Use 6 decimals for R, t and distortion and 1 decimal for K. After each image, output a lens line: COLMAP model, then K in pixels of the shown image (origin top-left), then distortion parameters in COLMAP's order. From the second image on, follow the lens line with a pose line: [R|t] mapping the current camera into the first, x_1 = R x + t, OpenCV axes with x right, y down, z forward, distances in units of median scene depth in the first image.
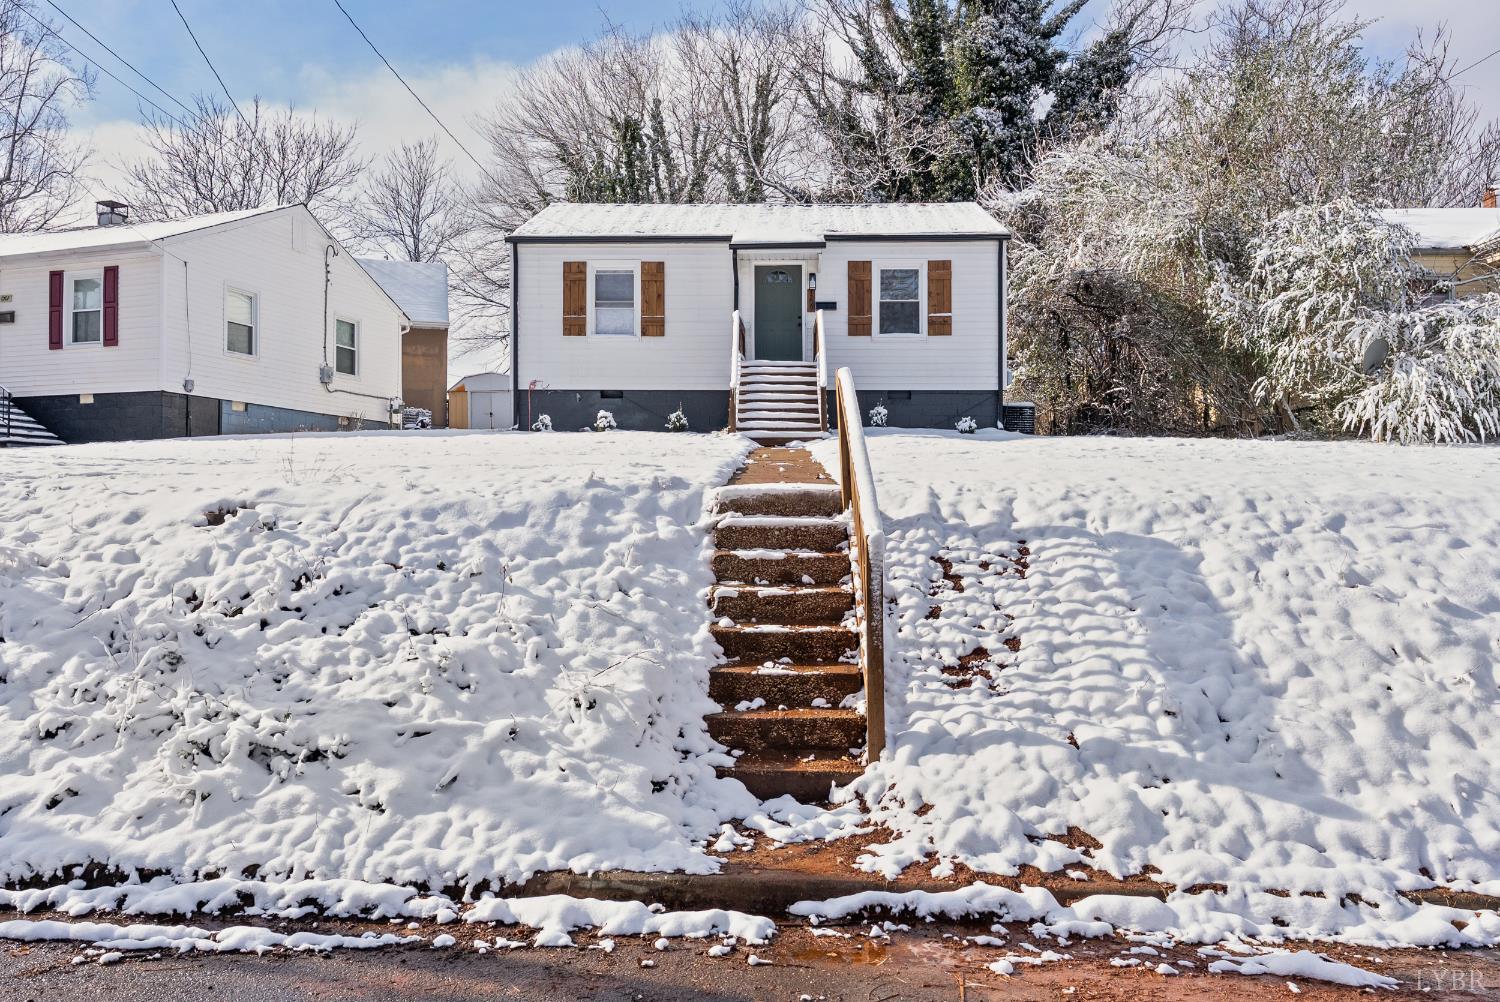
lens RADIAL K [[1101.5, 0, 747.9], [0, 1101.5, 510.0], [0, 0, 1]] dist [0.004353, -0.000973]
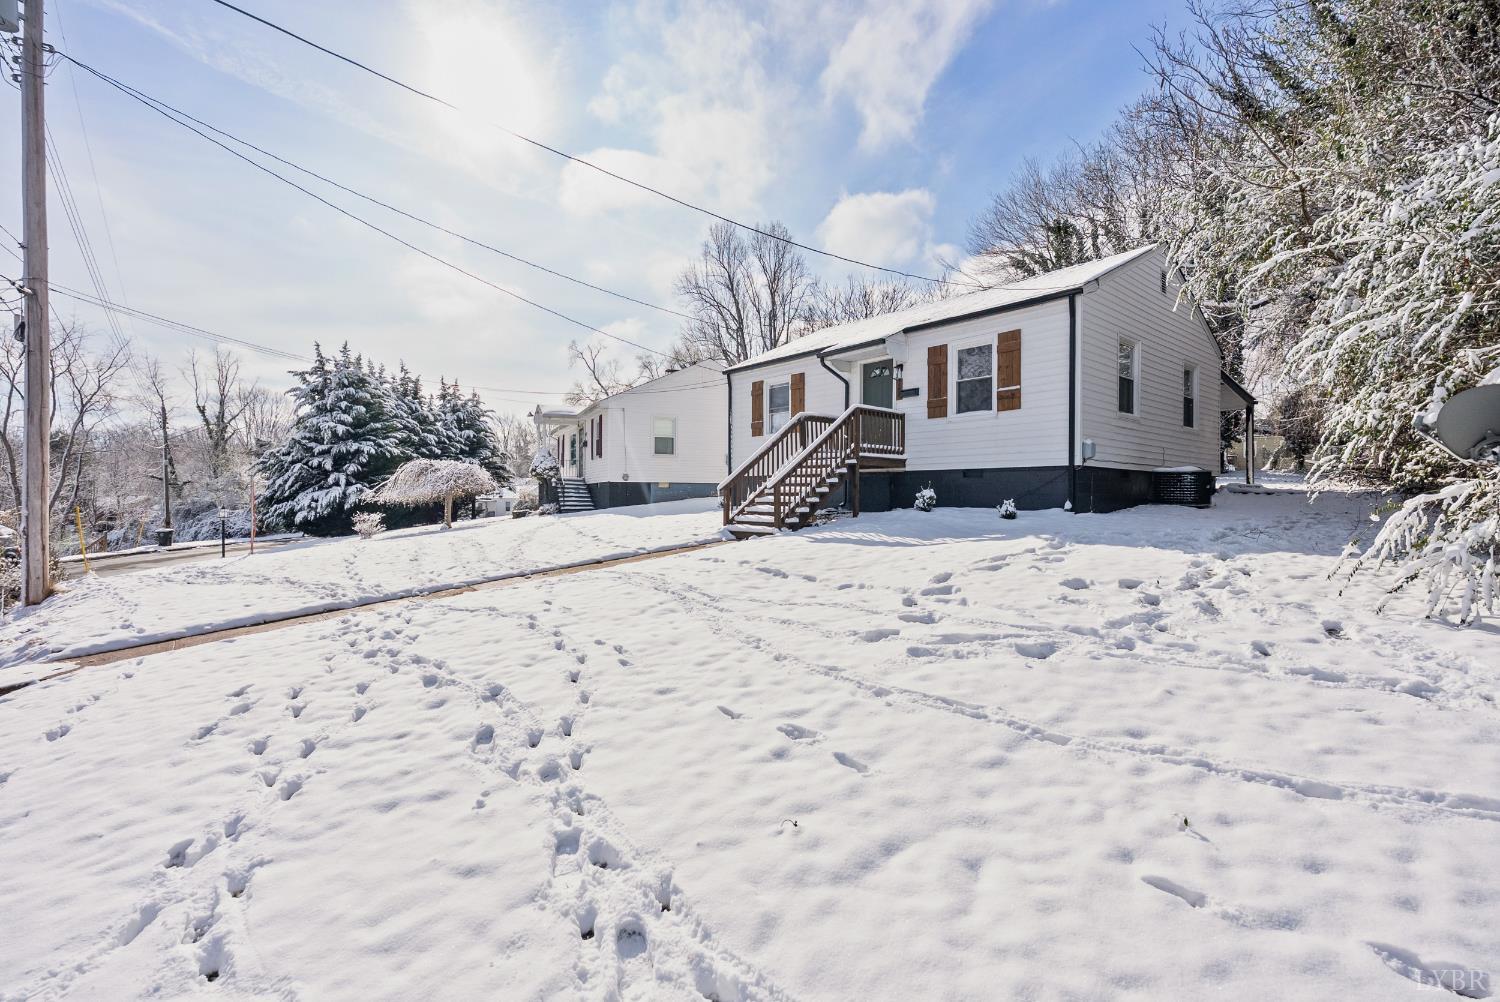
lens RADIAL K [[691.1, 0, 745.6], [0, 691.1, 498.7], [0, 0, 1]] dist [-0.002624, 0.000284]
pose [[0.650686, 0.000203, -0.759347, 0.478480], [0.007777, 0.999946, 0.006931, -0.087304], [0.759307, -0.010415, 0.650649, 0.435896]]
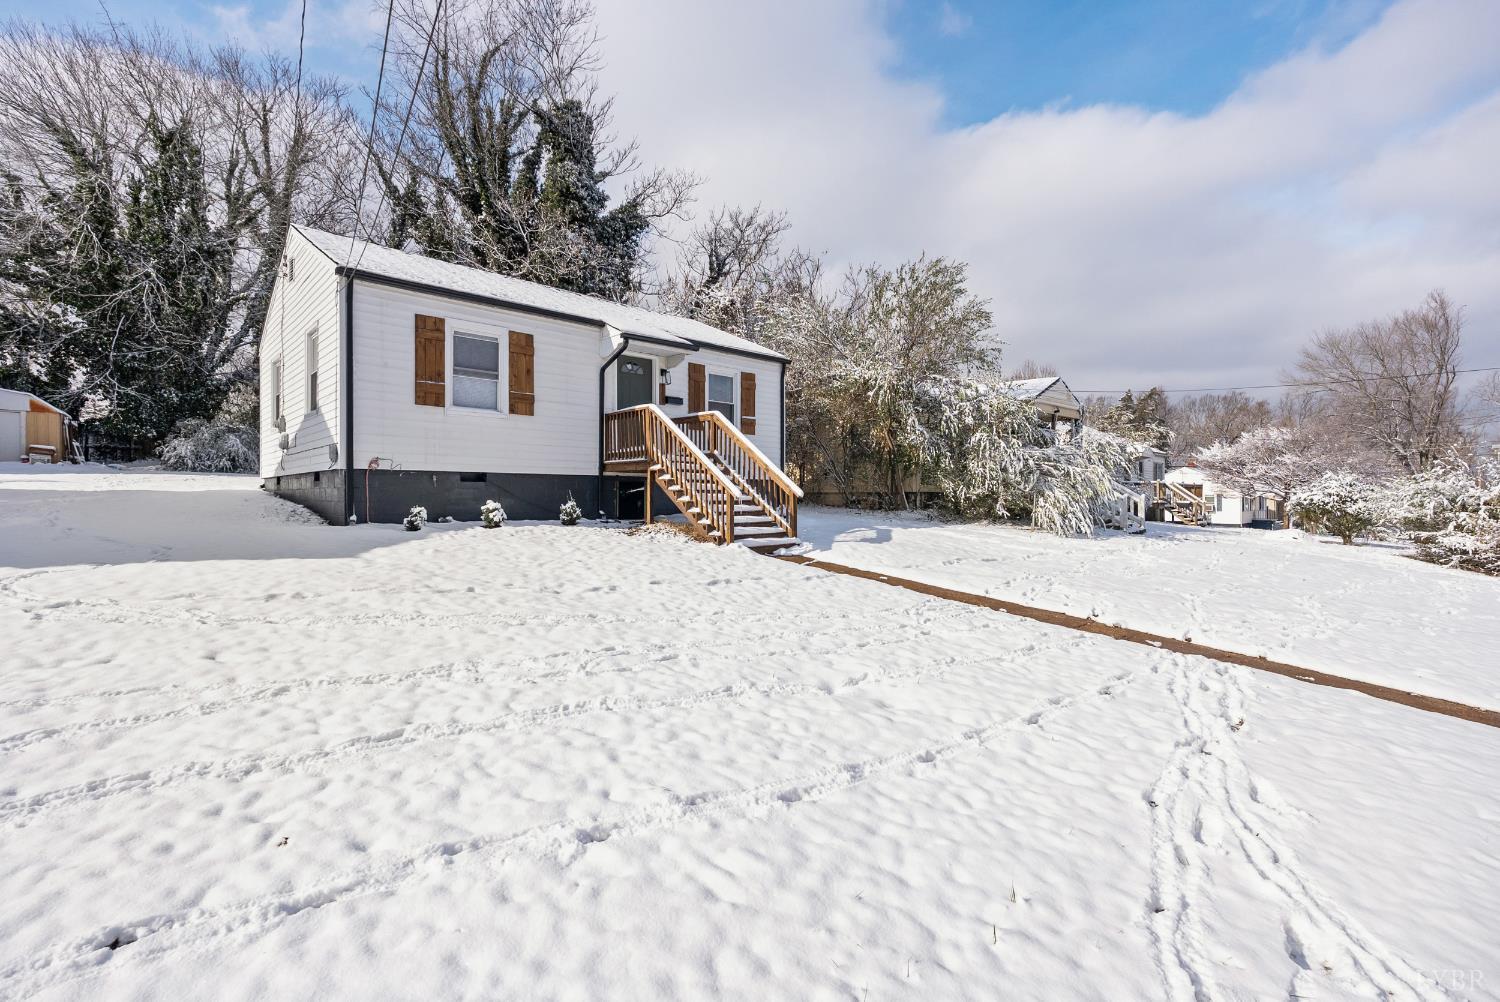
lens RADIAL K [[691.1, 0, 760.2], [0, 691.1, 495.1], [0, 0, 1]] dist [-0.002624, 0.000284]
pose [[0.702110, 0.003916, 0.712058, -0.352615], [-0.002803, 0.999992, -0.002736, -0.090669], [-0.712063, -0.000075, 0.702116, 0.460968]]
